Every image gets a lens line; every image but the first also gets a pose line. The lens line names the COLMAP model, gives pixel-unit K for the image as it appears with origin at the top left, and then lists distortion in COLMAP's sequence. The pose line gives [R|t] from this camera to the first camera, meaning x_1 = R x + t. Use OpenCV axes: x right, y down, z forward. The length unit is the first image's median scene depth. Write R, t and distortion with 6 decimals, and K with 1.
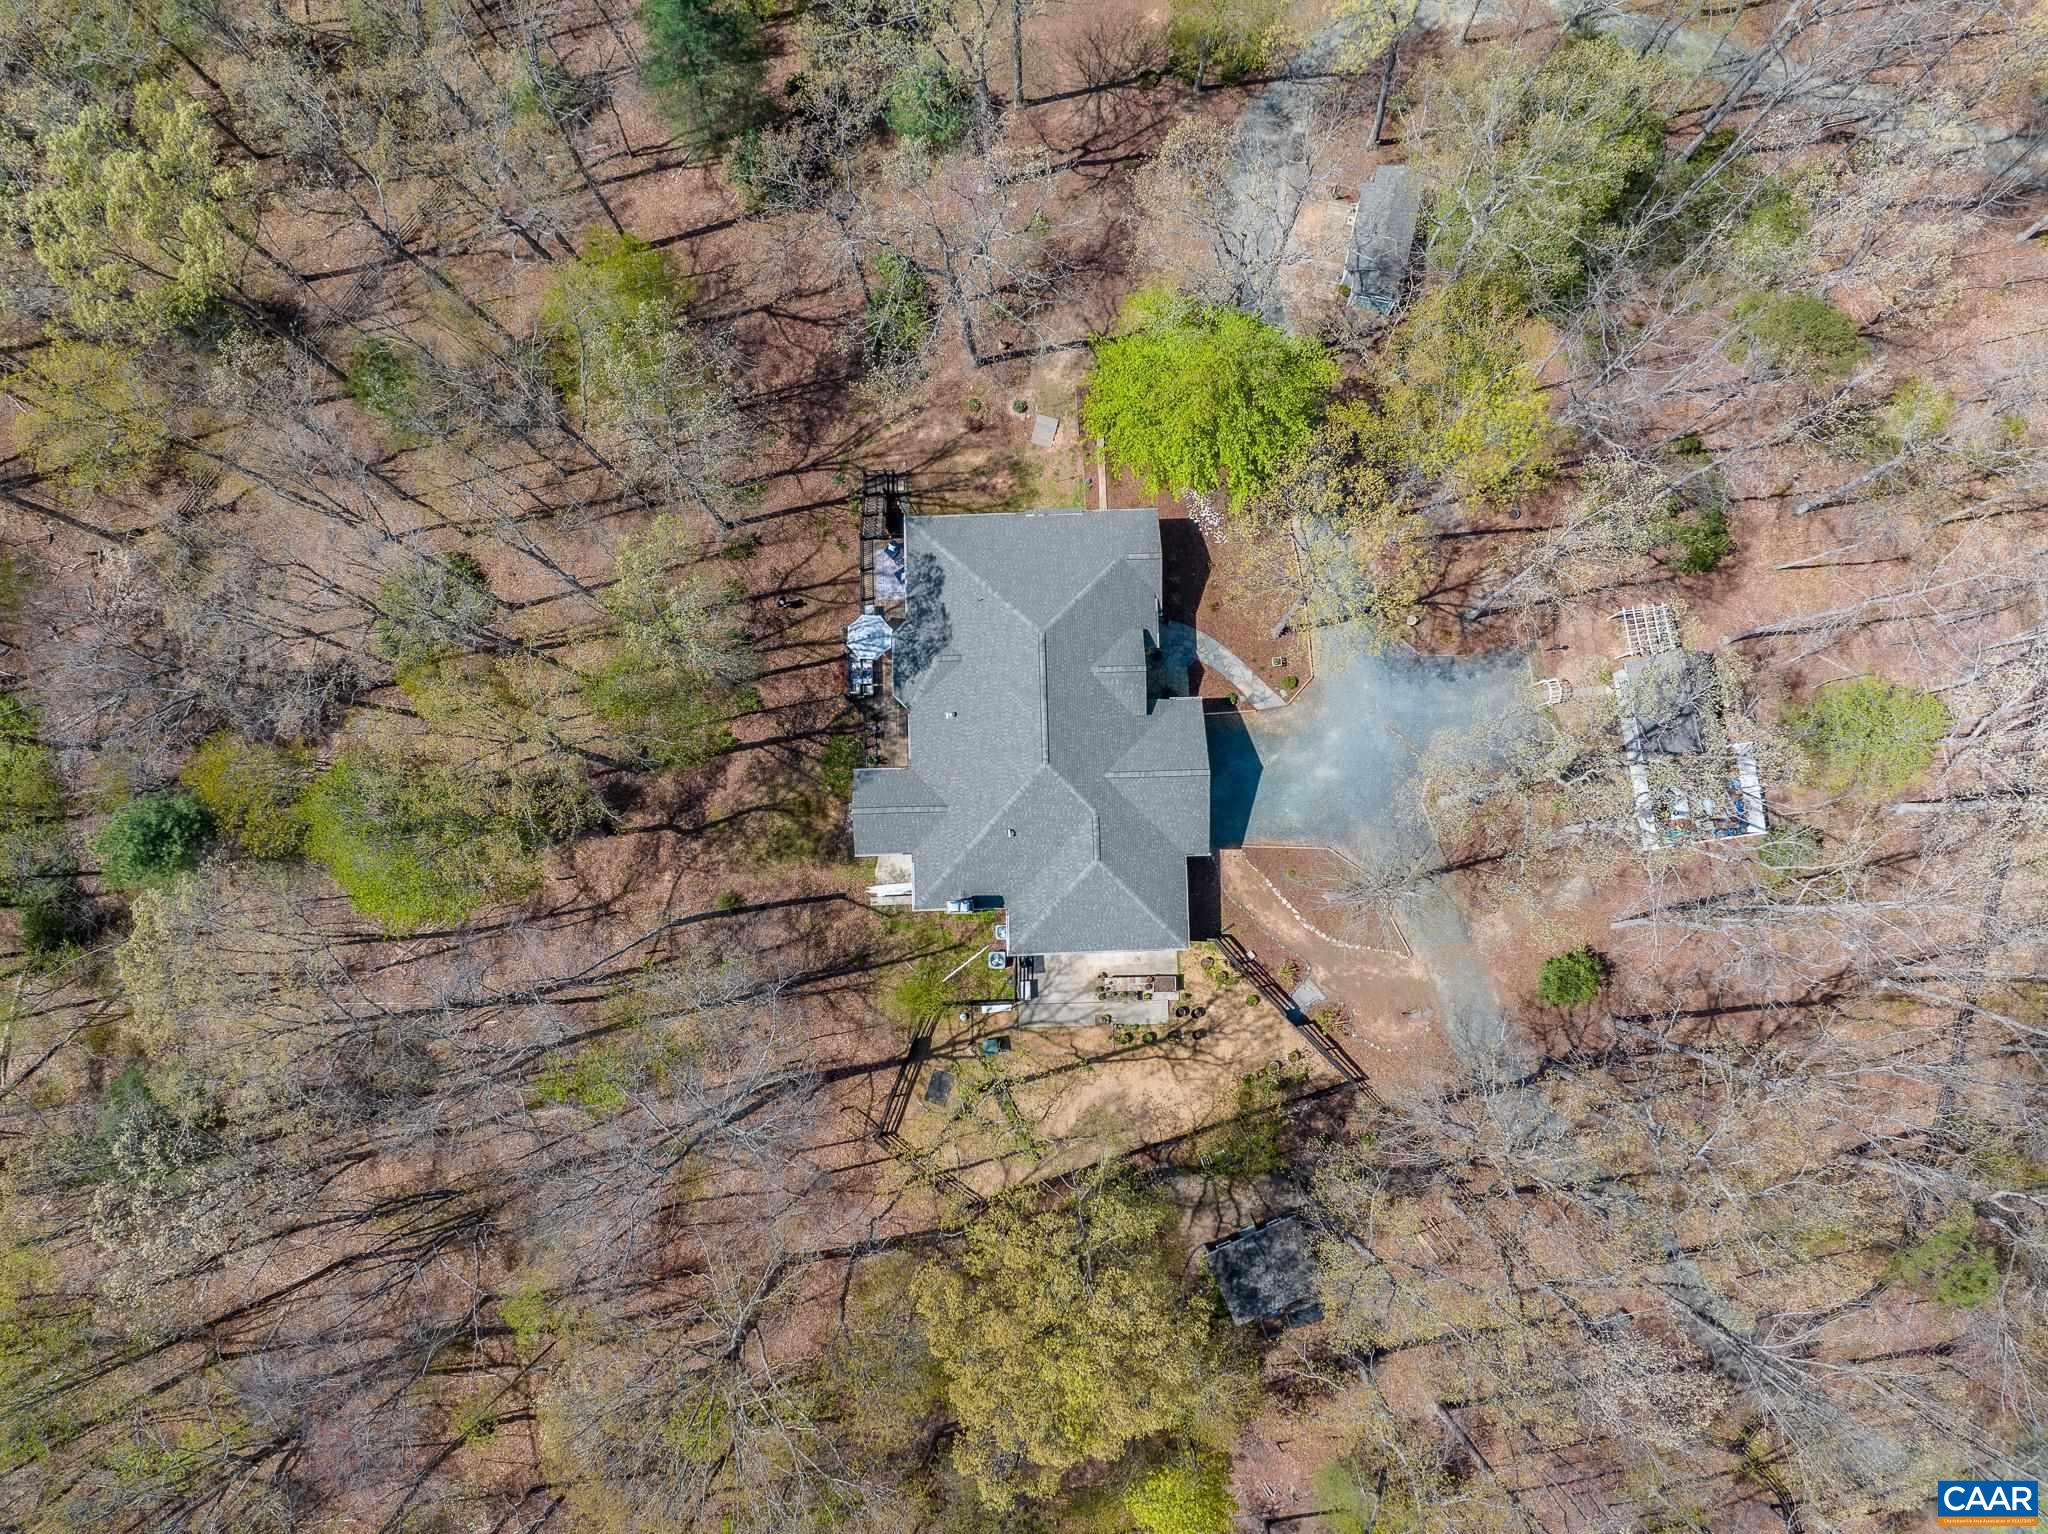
lens RADIAL K [[1444.9, 0, 1028.6], [0, 1444.9, 760.7], [0, 0, 1]] dist [-0.046170, 0.011667]
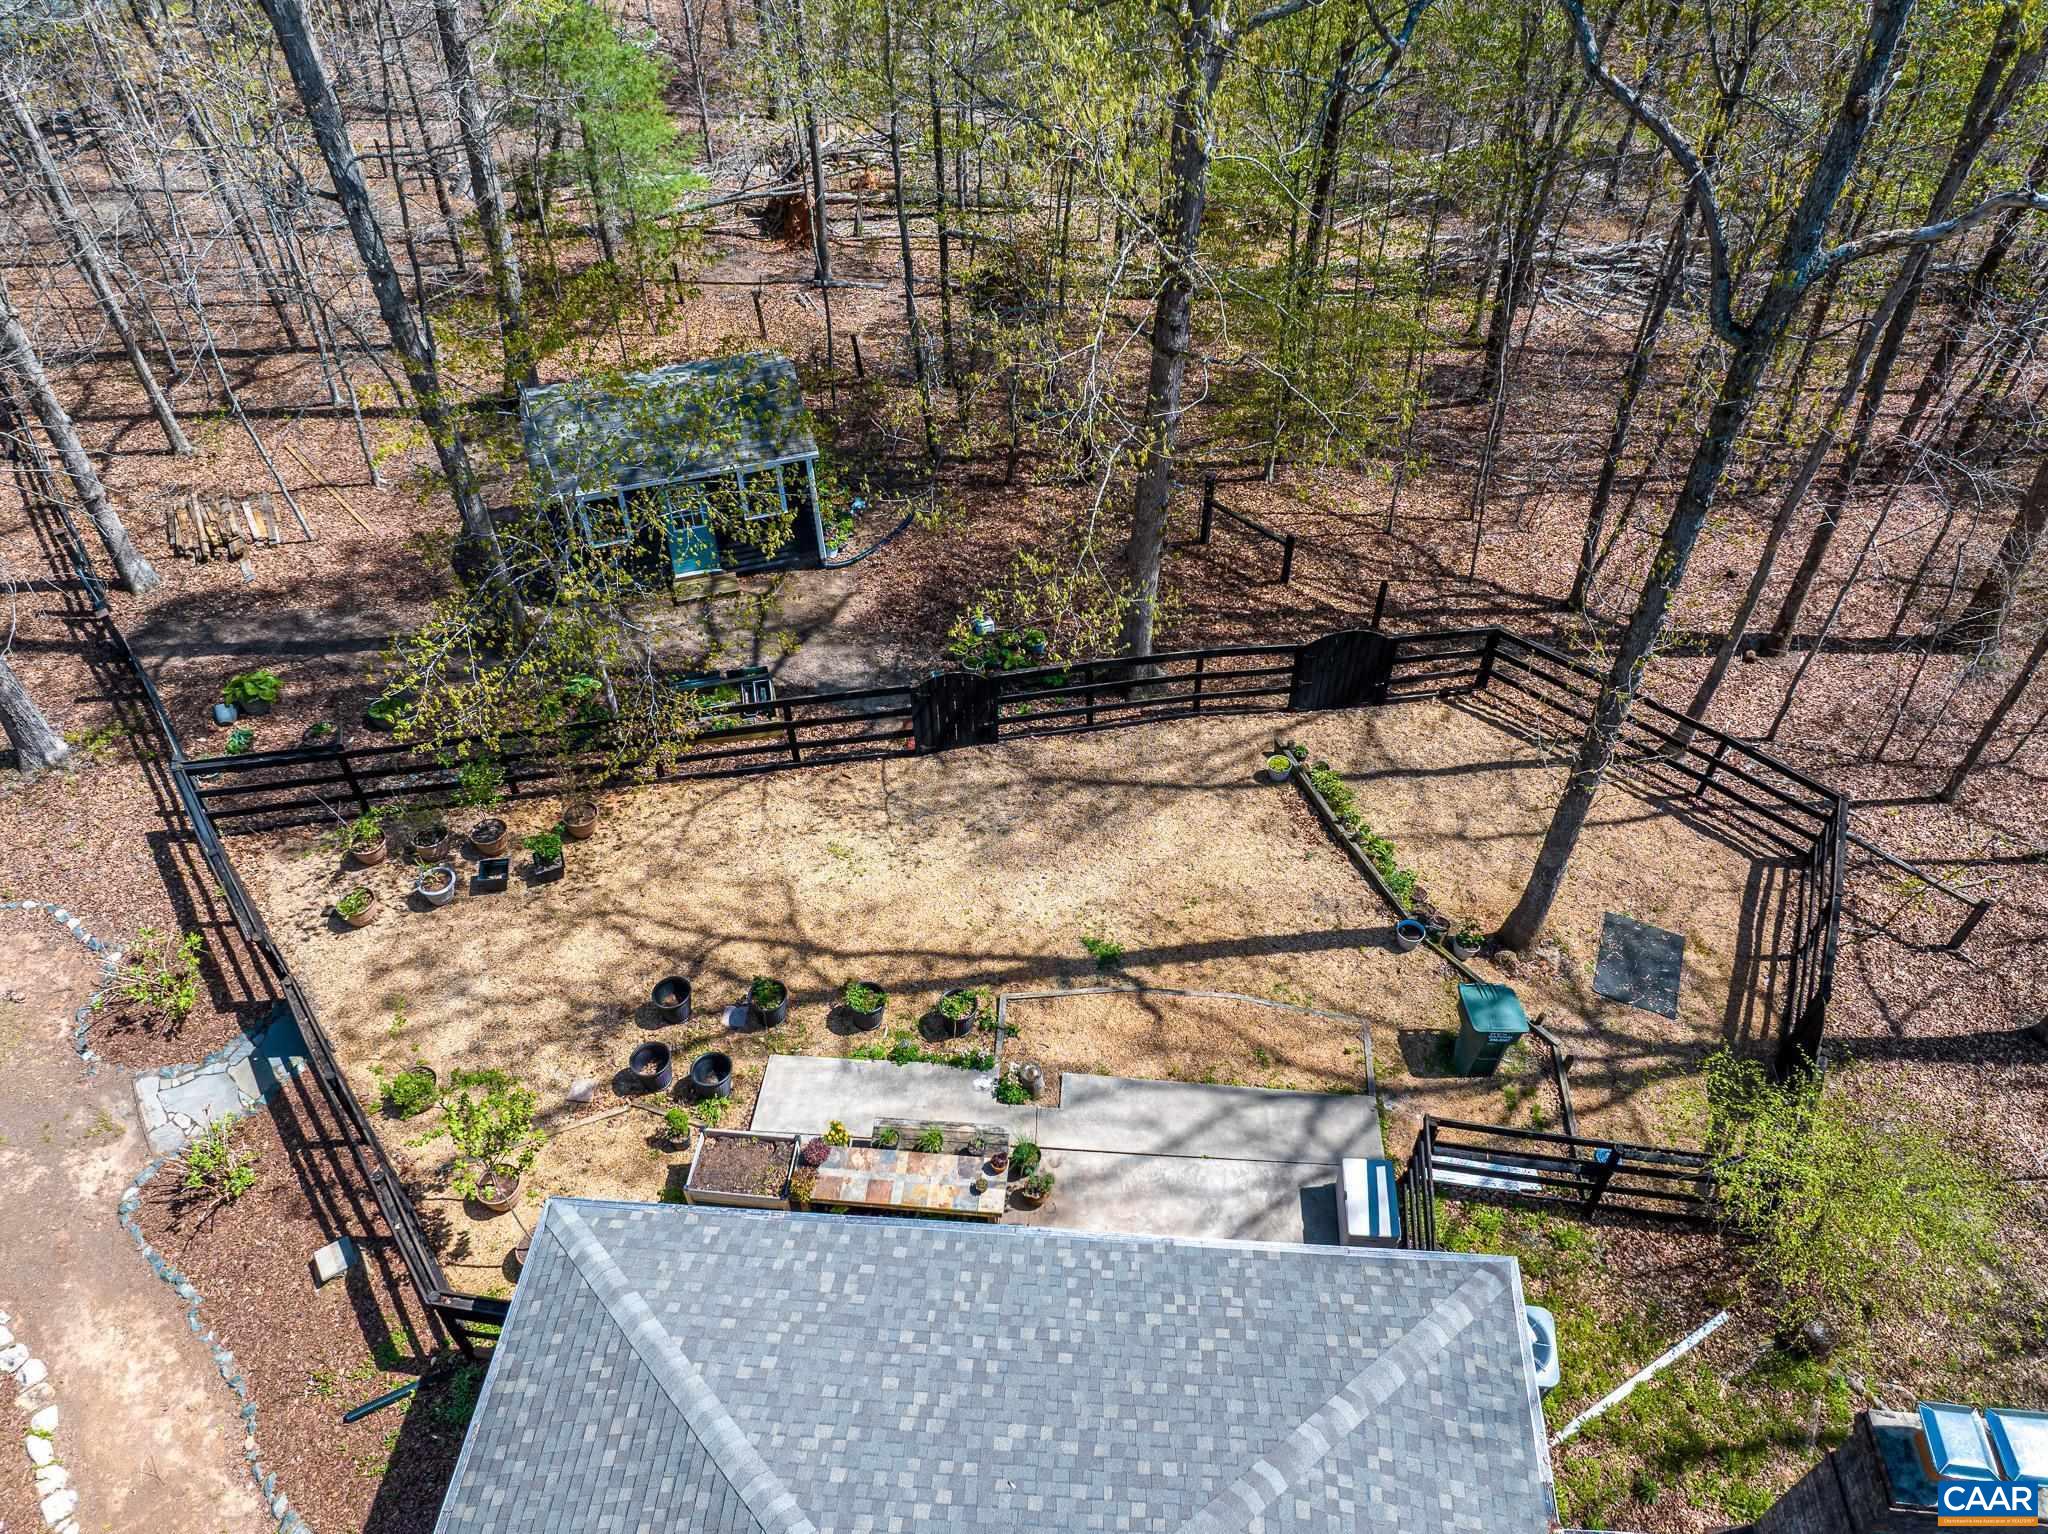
lens RADIAL K [[1444.9, 0, 1039.8], [0, 1444.9, 769.4], [0, 0, 1]] dist [-0.046170, 0.011667]
pose [[-0.994375, -0.055129, 0.090444, 0.029924], [0.104831, -0.634402, 0.765862, 0.026221], [0.015156, 0.771035, 0.636613, 0.787766]]
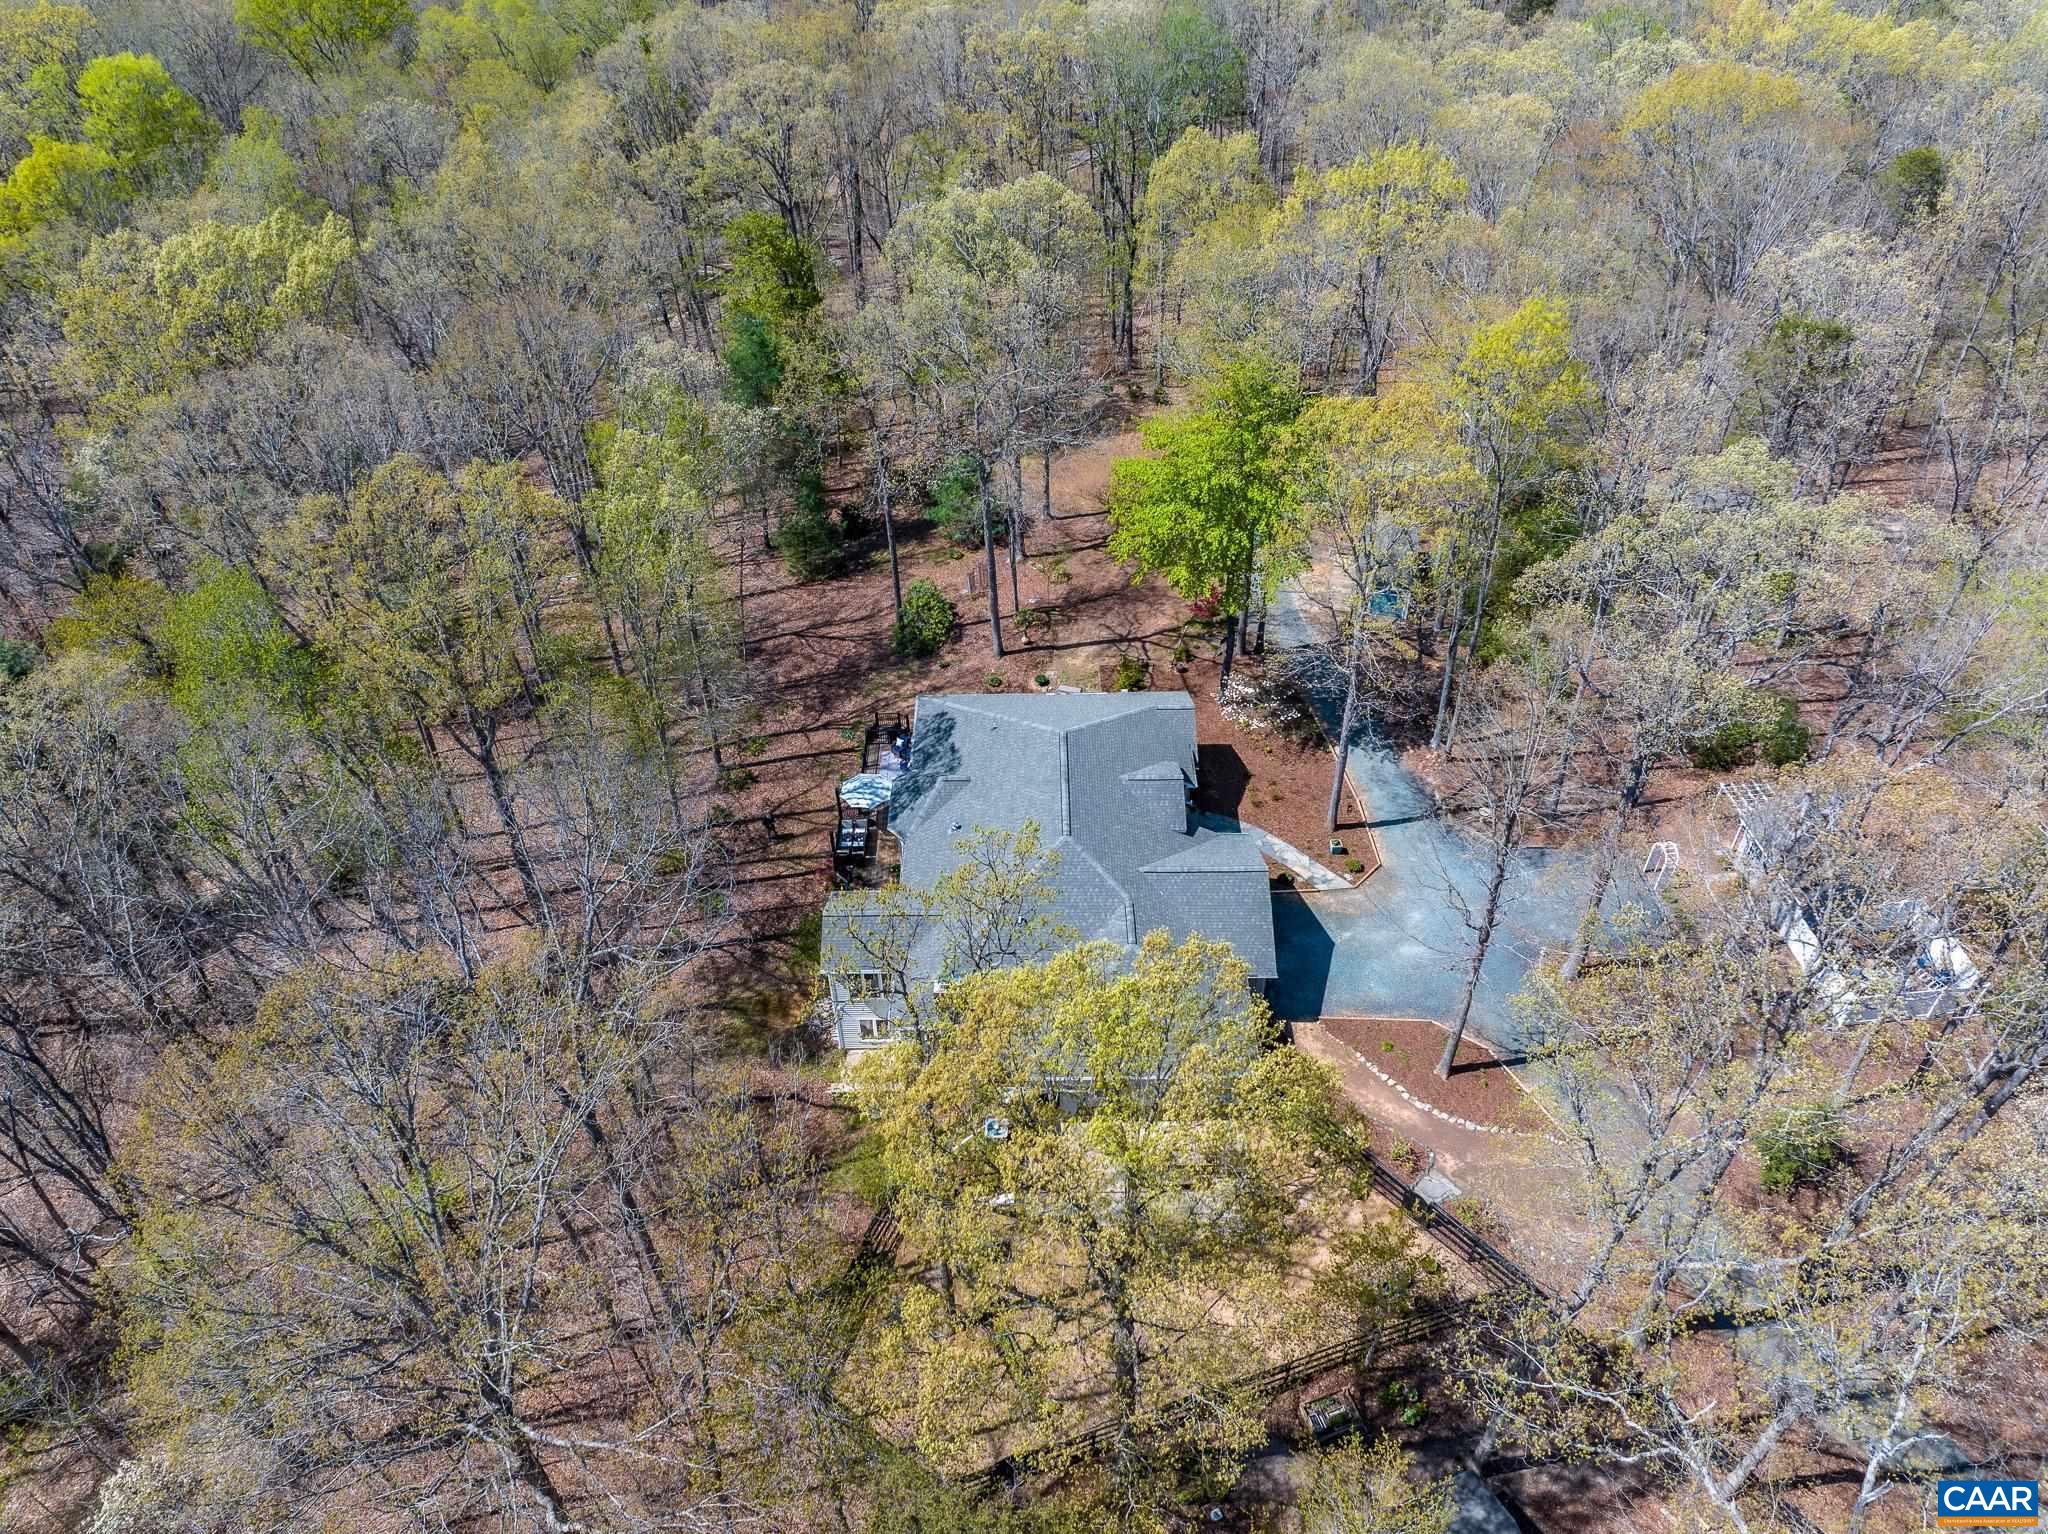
lens RADIAL K [[1444.9, 0, 1033.0], [0, 1444.9, 754.5], [0, 0, 1]] dist [-0.046170, 0.011667]
pose [[0.999722, 0.016473, -0.016867, 0.005403], [-0.023562, 0.723137, -0.690303, 0.487863], [0.000826, 0.690508, 0.723324, 0.340577]]
